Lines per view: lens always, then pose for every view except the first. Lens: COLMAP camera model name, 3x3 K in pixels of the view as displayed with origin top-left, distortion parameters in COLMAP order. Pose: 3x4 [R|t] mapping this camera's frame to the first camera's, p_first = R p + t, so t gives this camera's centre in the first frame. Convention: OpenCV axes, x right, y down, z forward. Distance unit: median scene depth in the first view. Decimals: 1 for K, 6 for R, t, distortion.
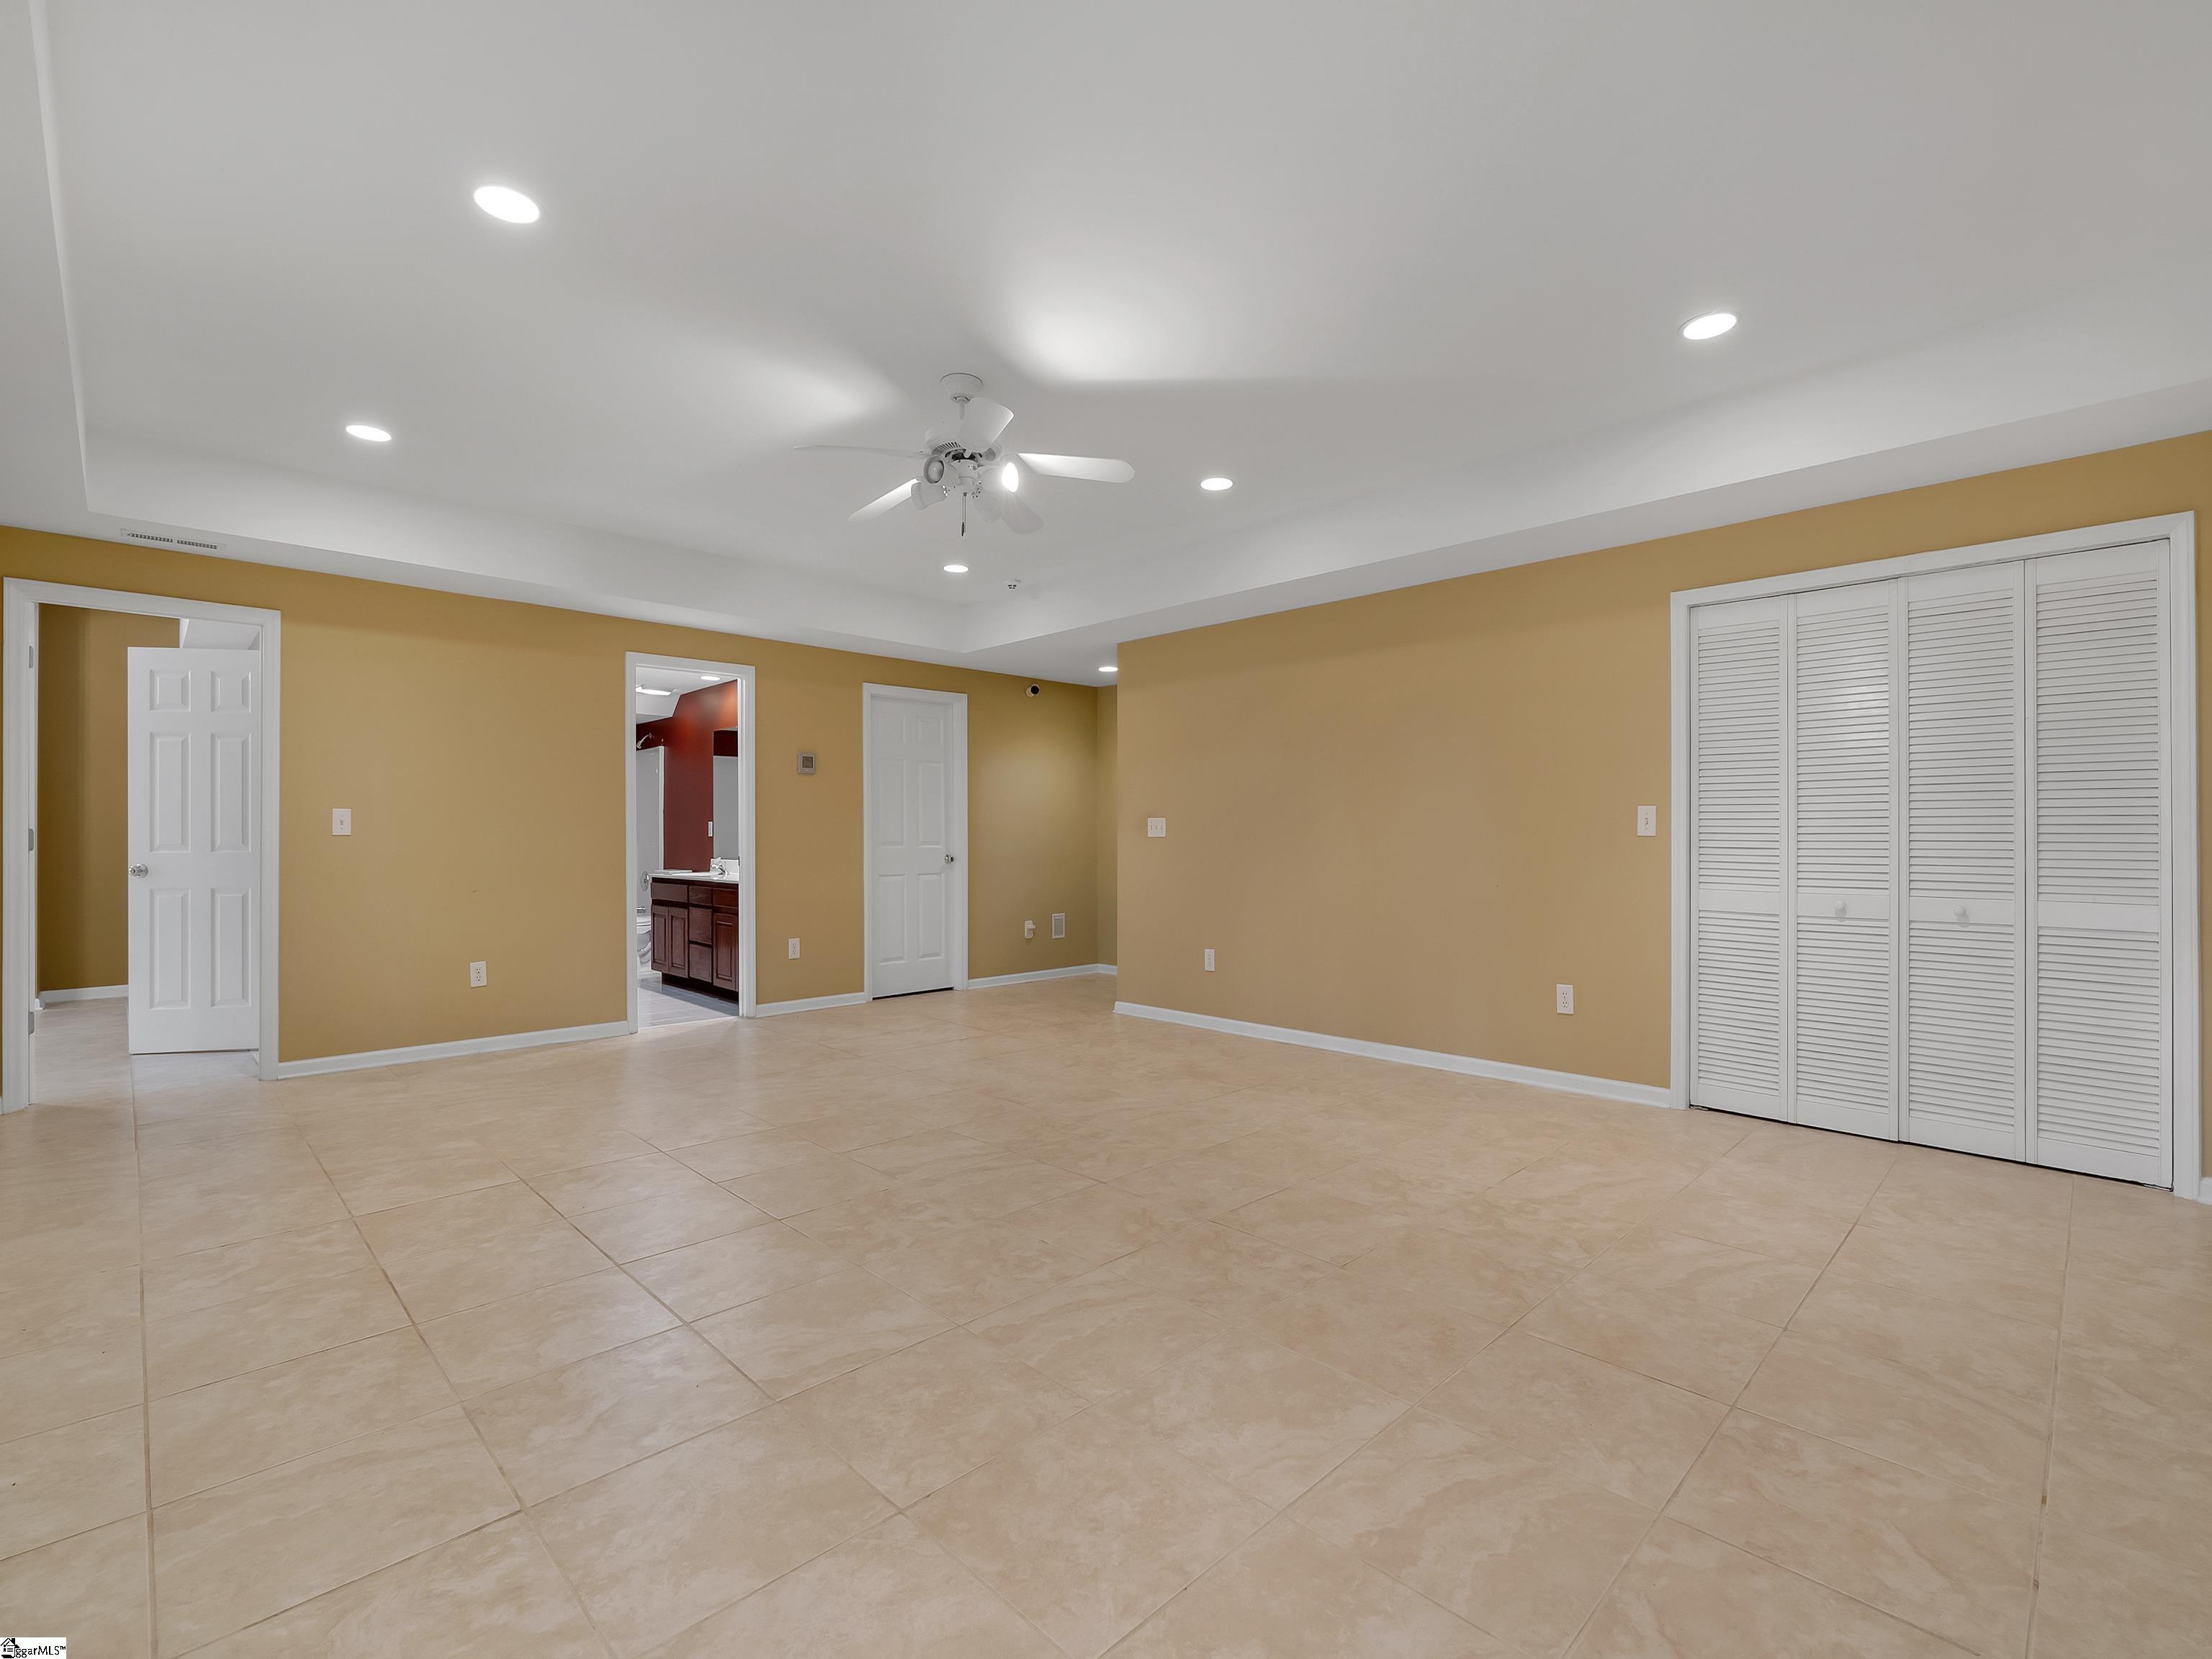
lens RADIAL K [[1004.0, 0, 1099.9], [0, 1004.0, 834.1], [0, 0, 1]] dist [-0.003702, 0.002673]
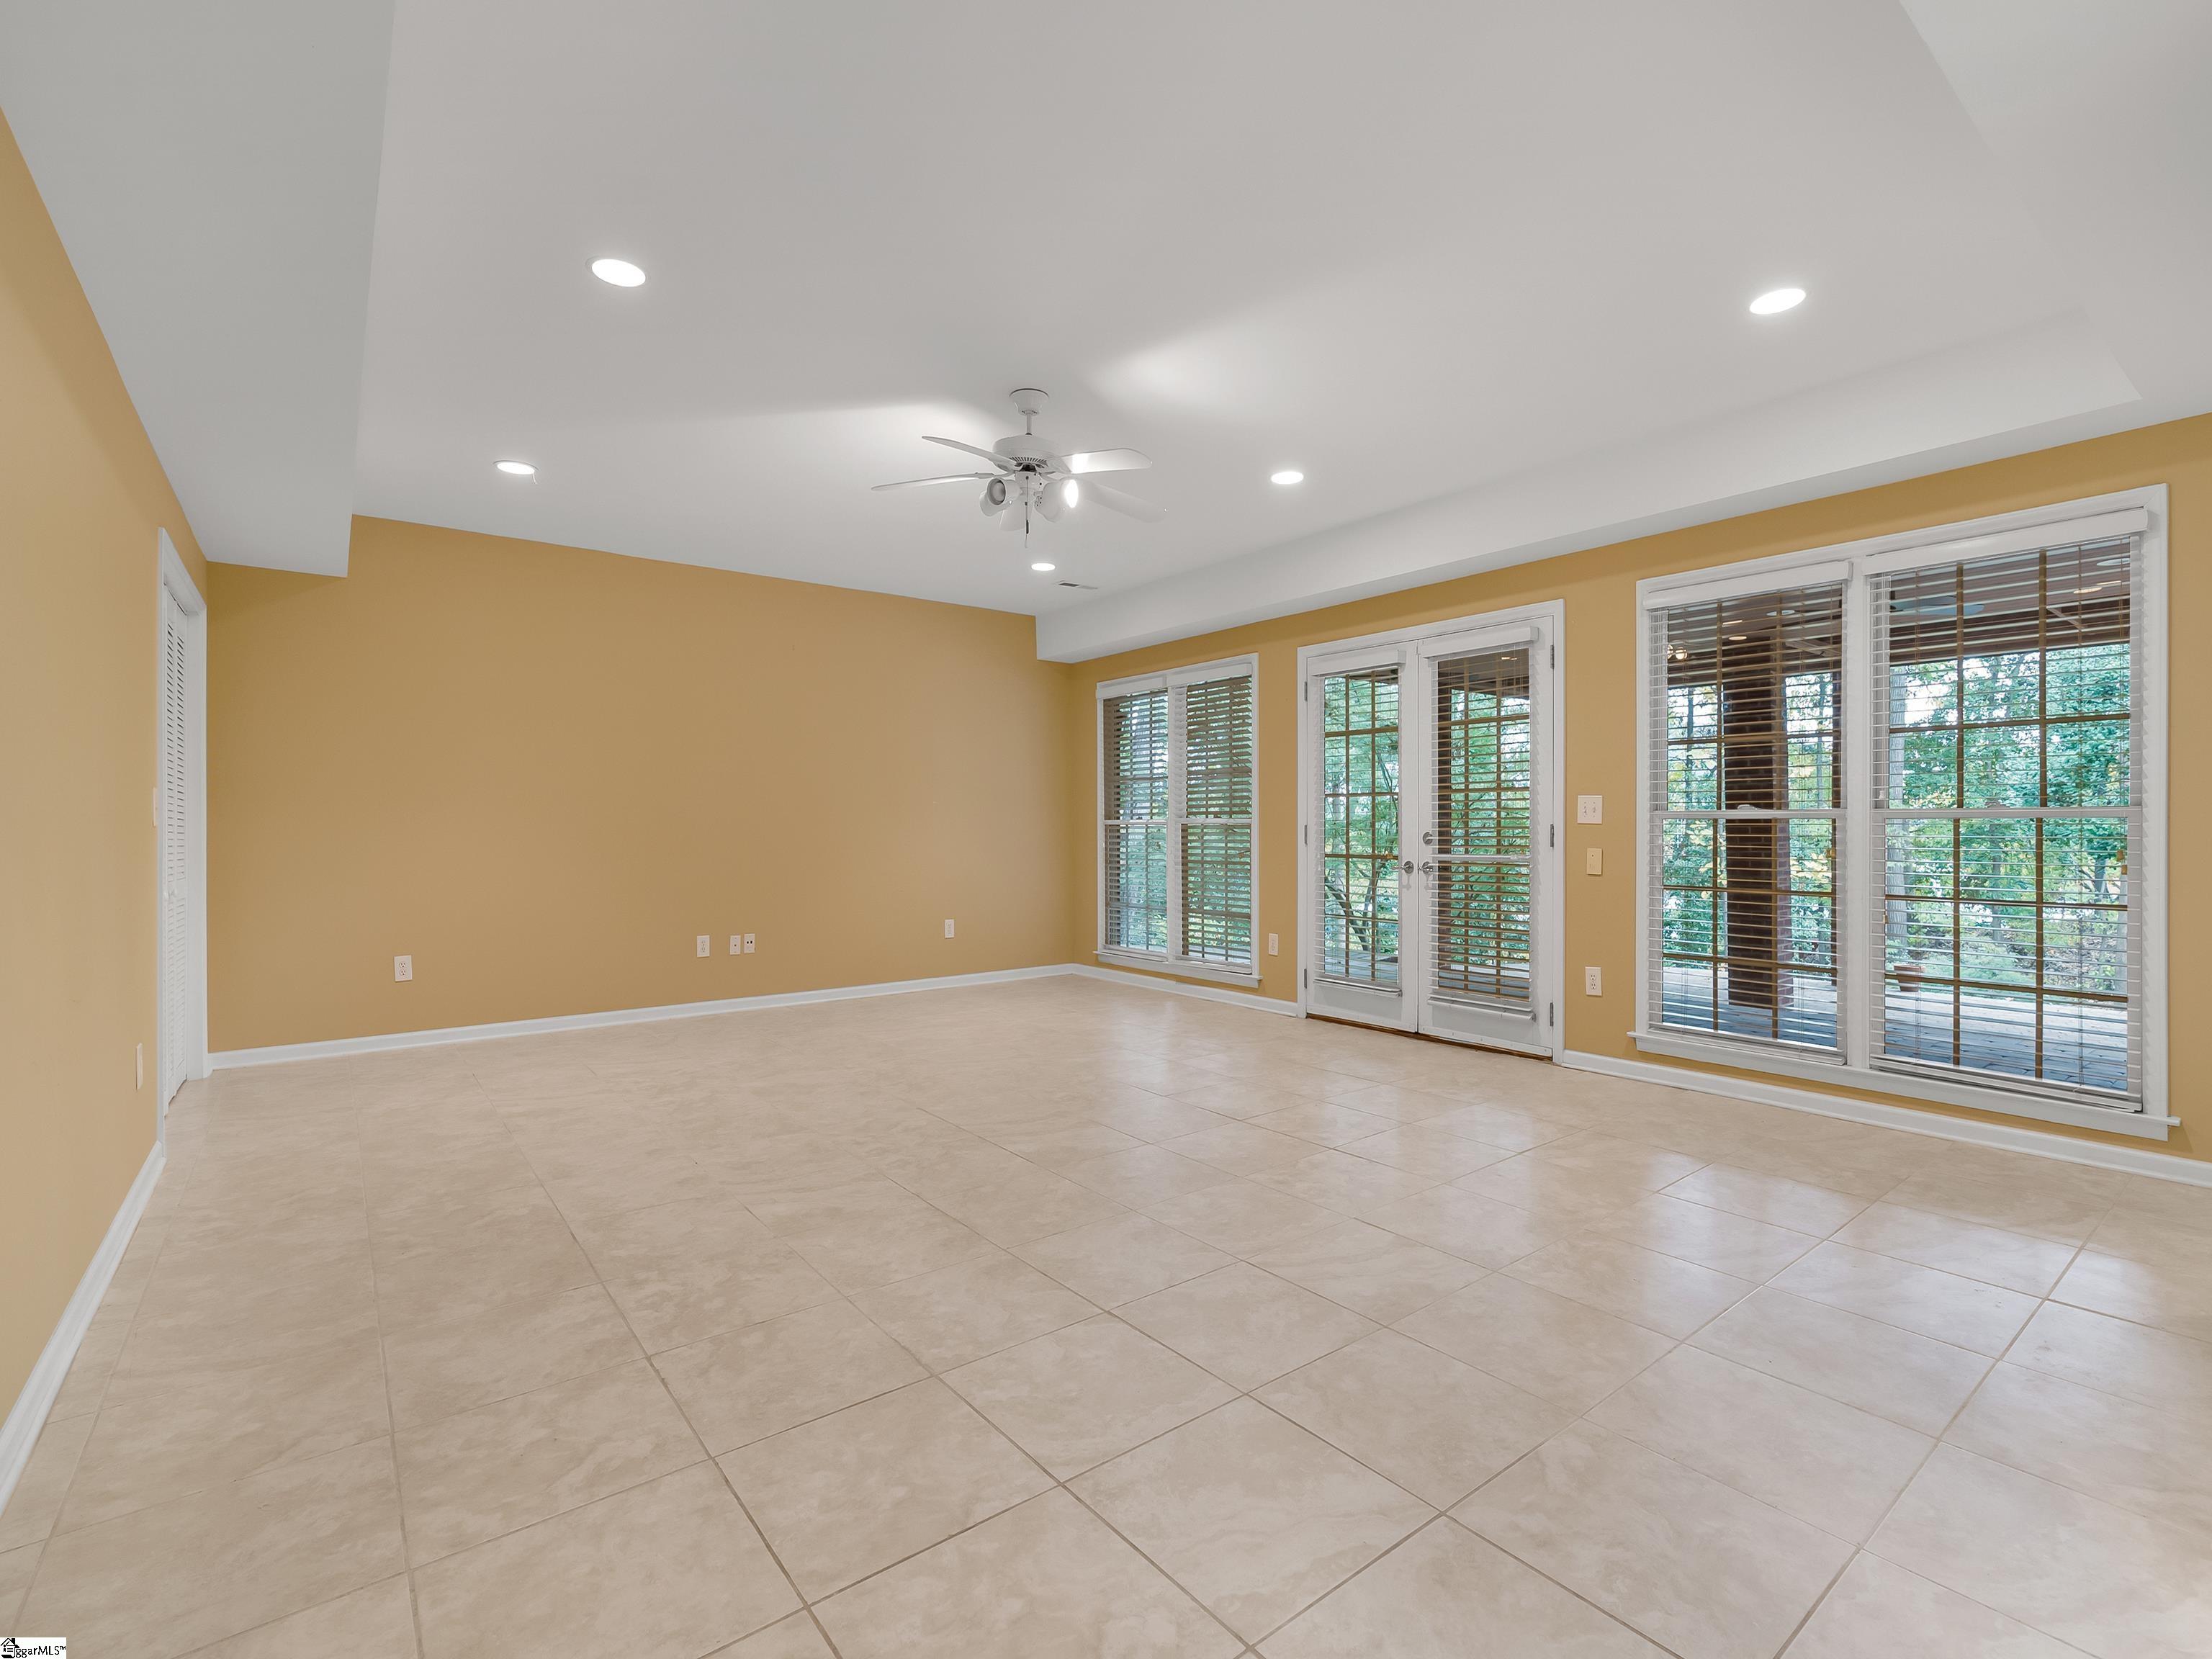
lens RADIAL K [[1004.0, 0, 1110.6], [0, 1004.0, 829.2], [0, 0, 1]] dist [-0.003702, 0.002673]
pose [[-0.994066, 0.000323, 0.108774, -0.319824], [0.000440, 0.999999, 0.001055, 0.004249], [-0.108774, 0.001097, -0.994066, 1.936624]]
